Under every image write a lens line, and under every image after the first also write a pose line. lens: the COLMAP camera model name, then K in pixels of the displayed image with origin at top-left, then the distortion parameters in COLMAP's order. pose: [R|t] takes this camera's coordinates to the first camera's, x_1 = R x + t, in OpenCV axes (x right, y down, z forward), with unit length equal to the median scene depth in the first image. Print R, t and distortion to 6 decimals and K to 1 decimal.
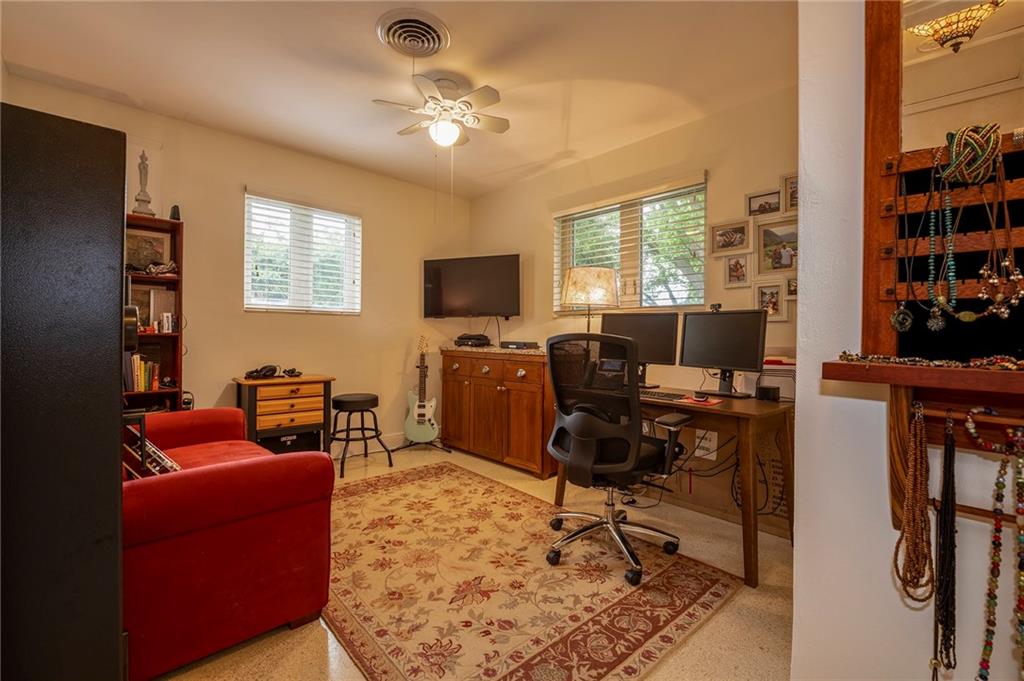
lens RADIAL K [[439.8, 0, 512.1], [0, 439.8, 339.3], [0, 0, 1]] dist [-0.017354, 0.002793]
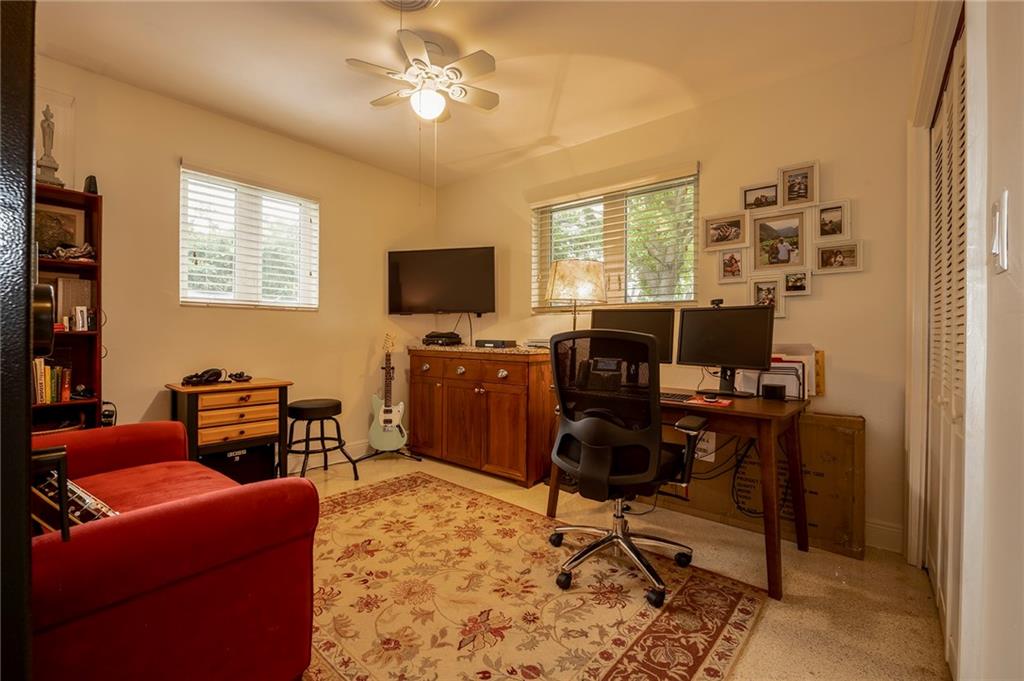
lens RADIAL K [[439.8, 0, 511.6], [0, 439.8, 338.2], [0, 0, 1]] dist [-0.017354, 0.002793]
pose [[0.992558, -0.003931, 0.121707, -0.089574], [0.003834, 0.999992, 0.001032, 0.001298], [-0.121710, -0.000557, 0.992566, 0.094821]]
